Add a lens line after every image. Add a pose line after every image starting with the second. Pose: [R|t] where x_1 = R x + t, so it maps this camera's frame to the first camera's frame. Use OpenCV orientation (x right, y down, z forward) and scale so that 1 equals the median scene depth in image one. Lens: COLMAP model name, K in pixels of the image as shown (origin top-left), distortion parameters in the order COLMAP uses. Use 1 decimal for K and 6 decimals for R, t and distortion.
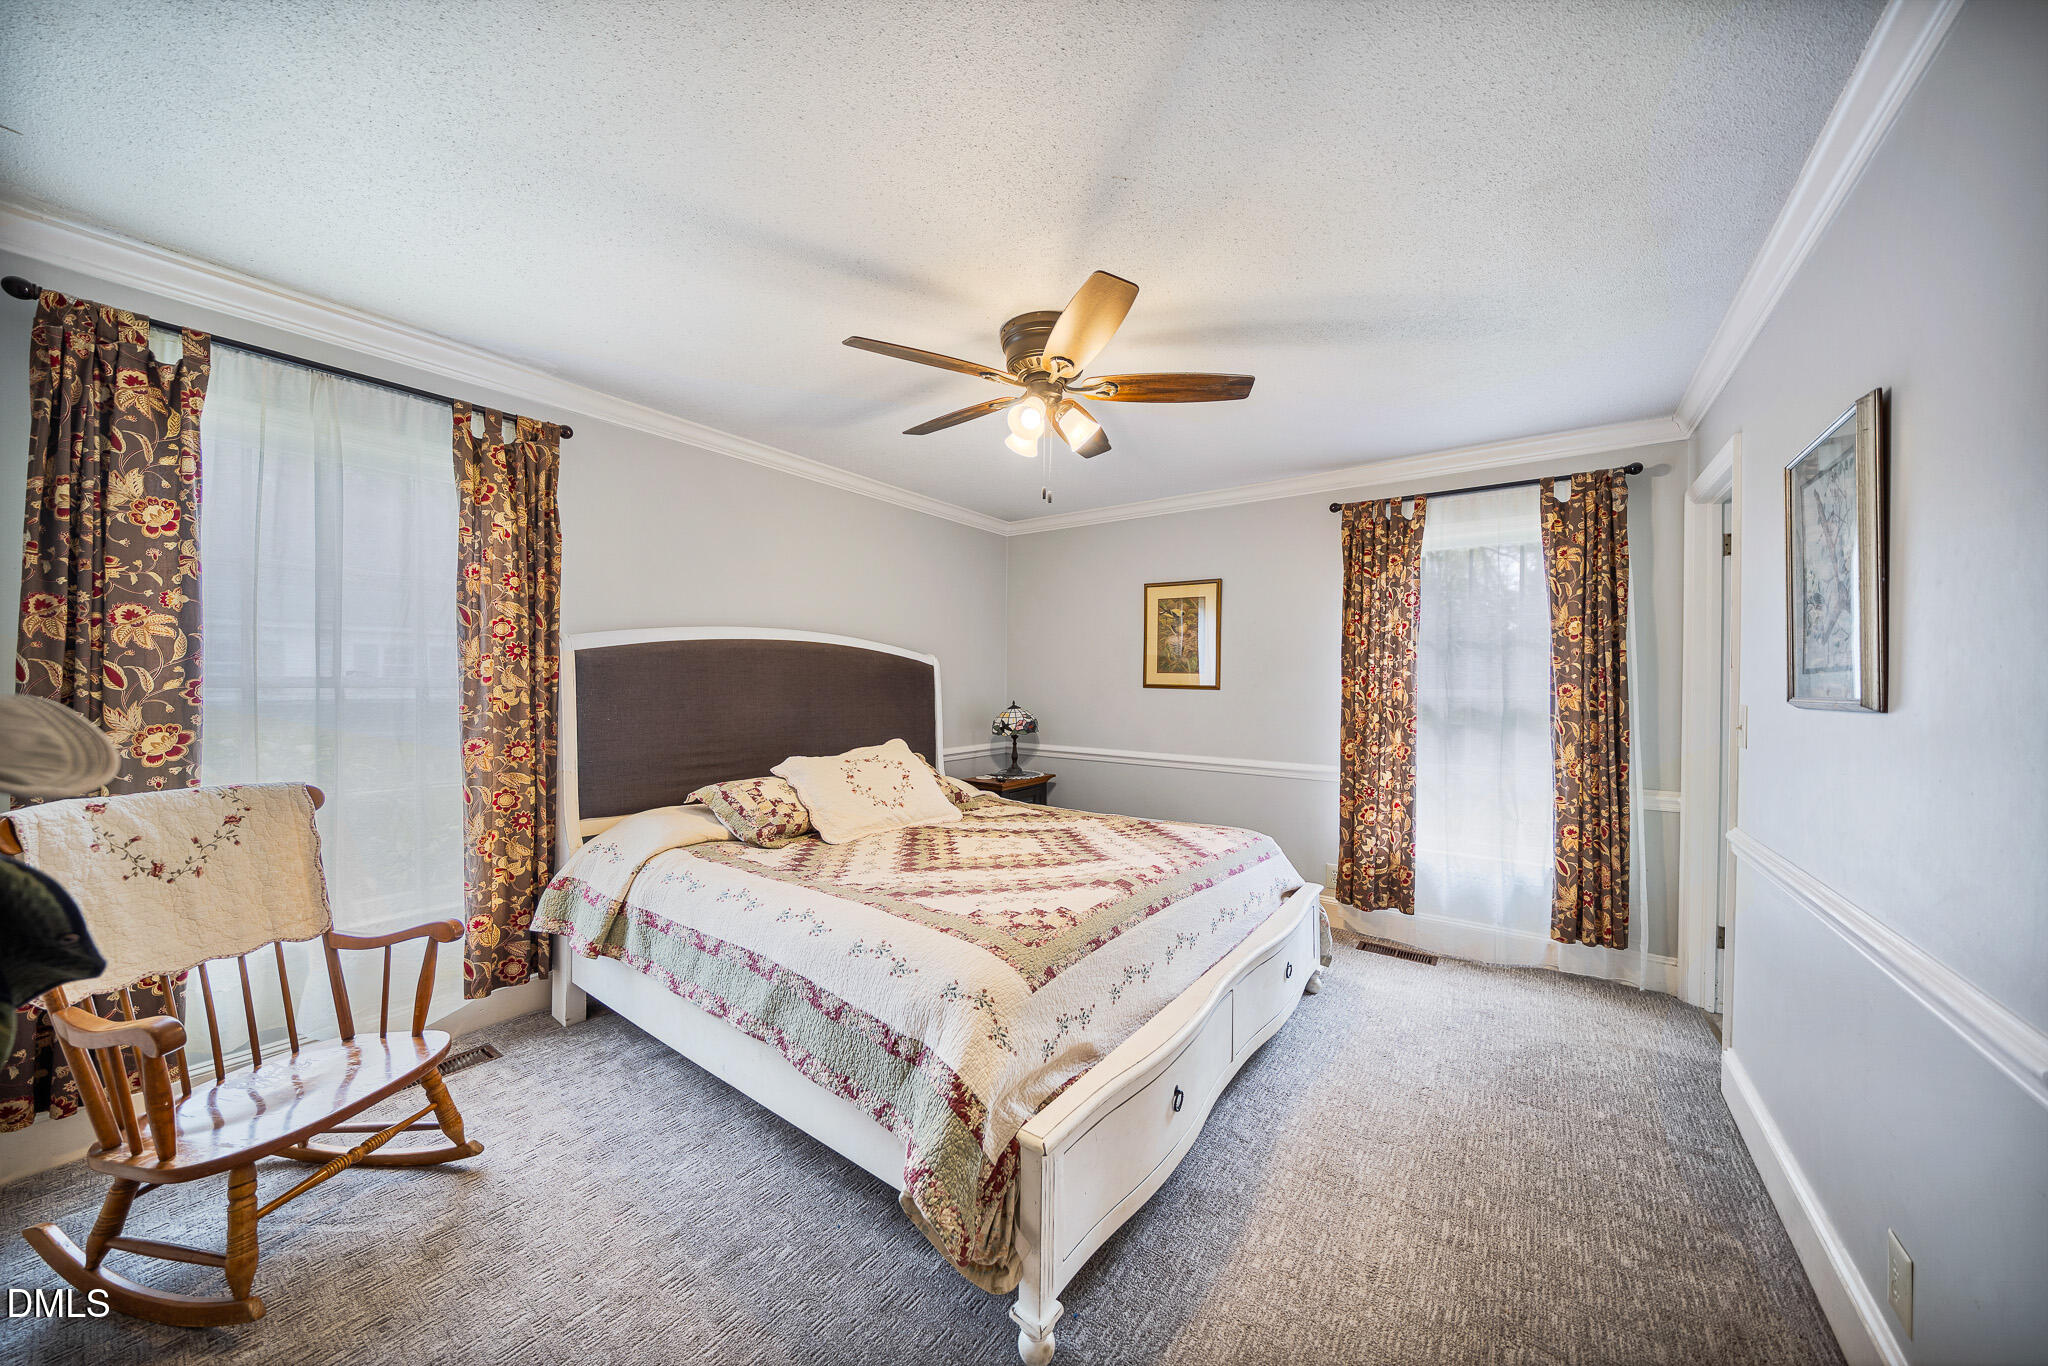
lens RADIAL K [[703.6, 0, 1015.0], [0, 703.6, 686.7], [0, 0, 1]] dist [-0.004008, -0.000113]
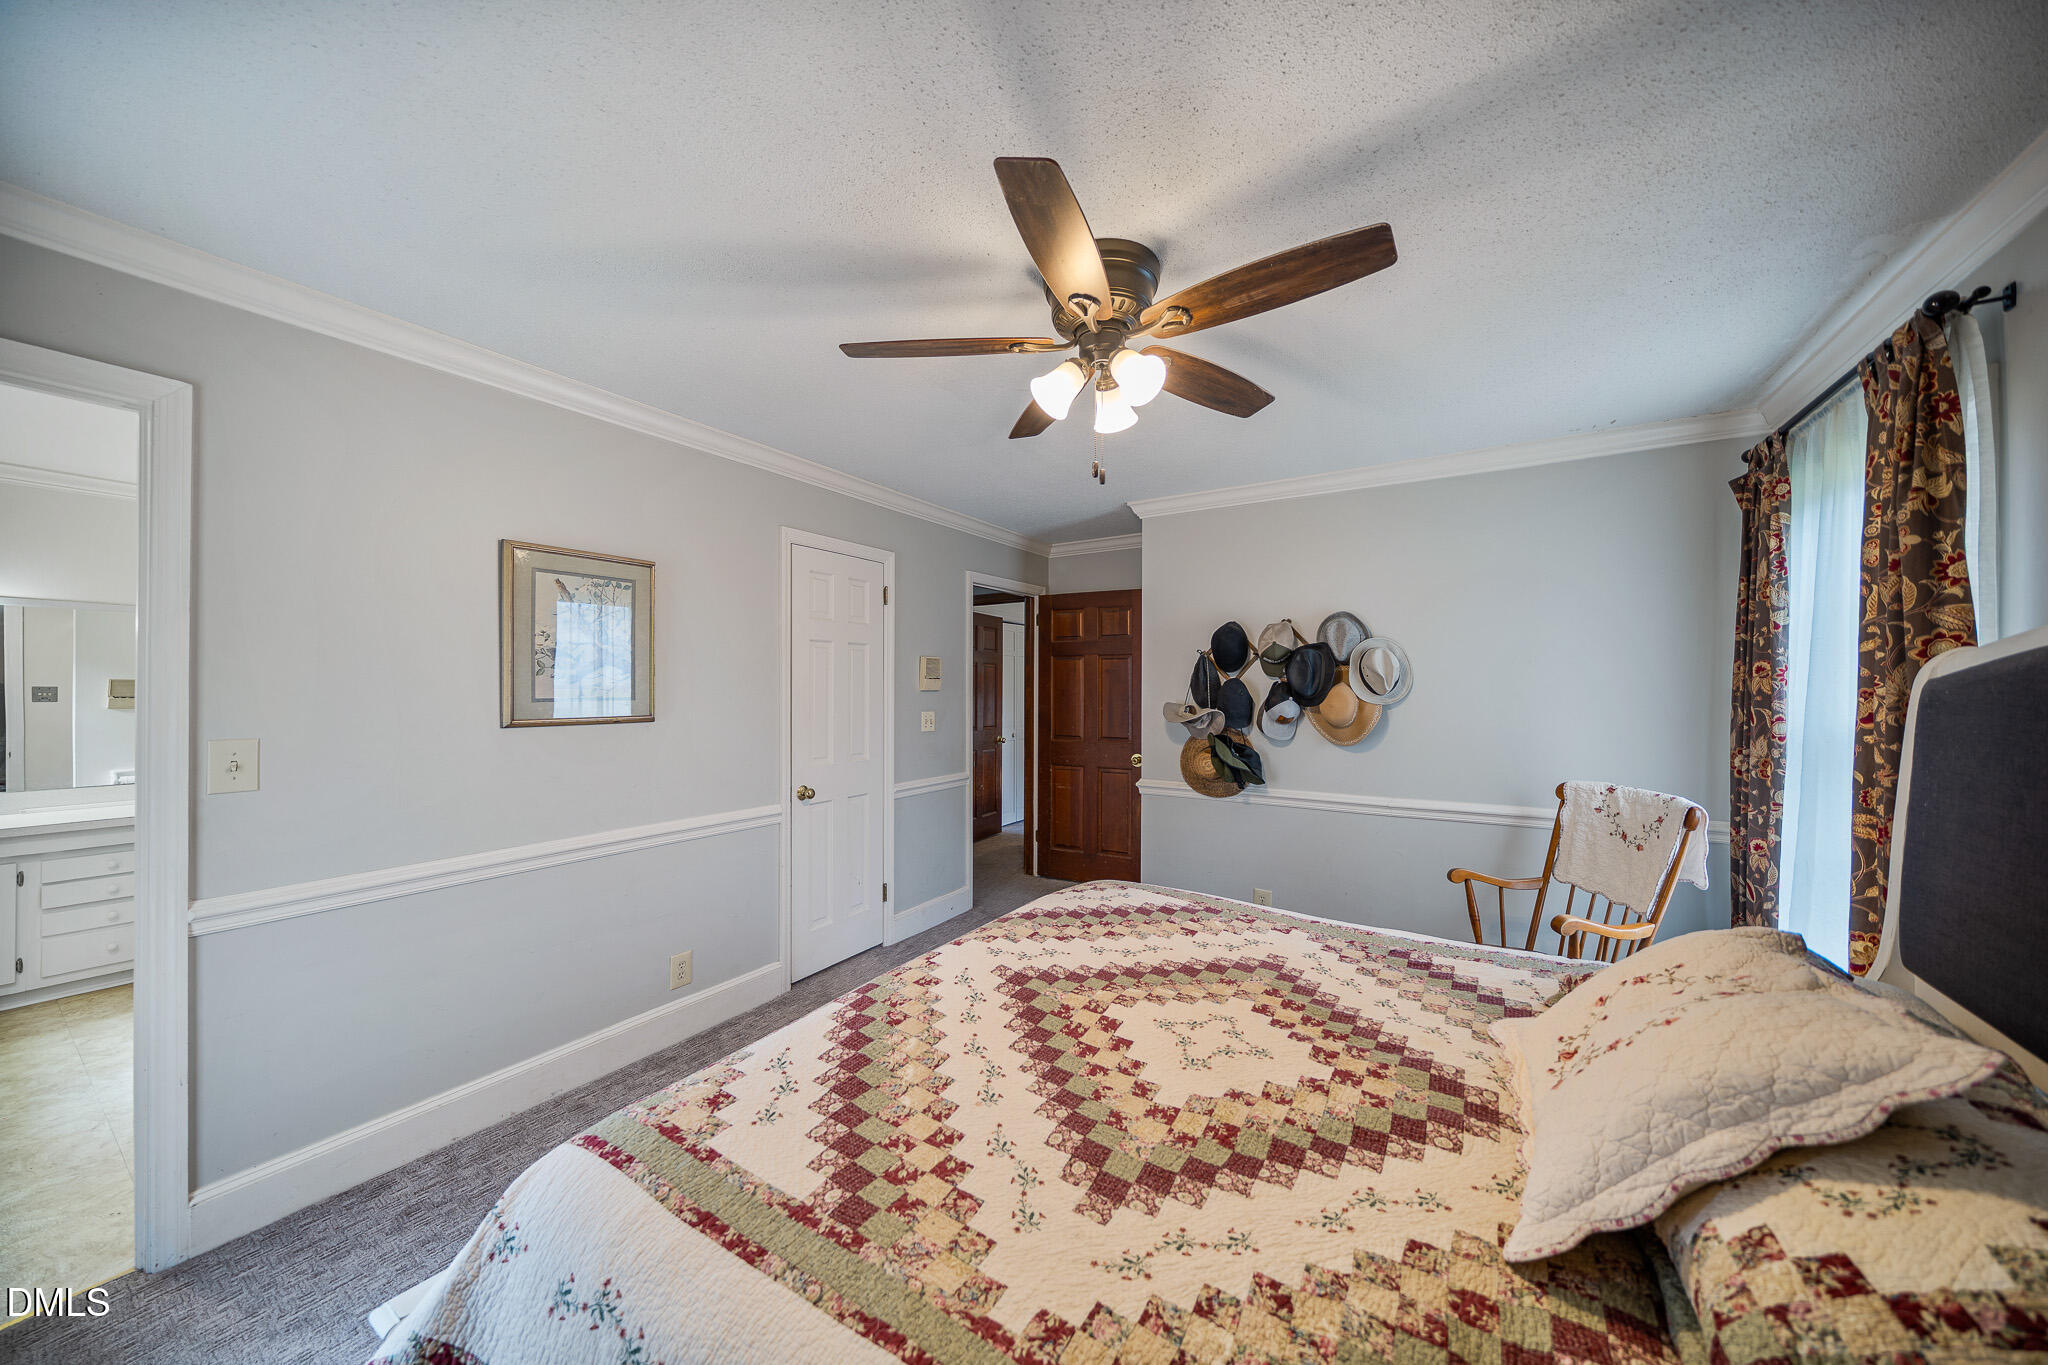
lens RADIAL K [[703.6, 0, 1015.0], [0, 703.6, 686.2], [0, 0, 1]] dist [-0.004008, -0.000113]
pose [[-0.997332, -0.006835, -0.072678, 0.182832], [-0.007080, 0.999970, 0.003111, -0.046824], [0.072655, 0.003617, -0.997351, 1.697514]]
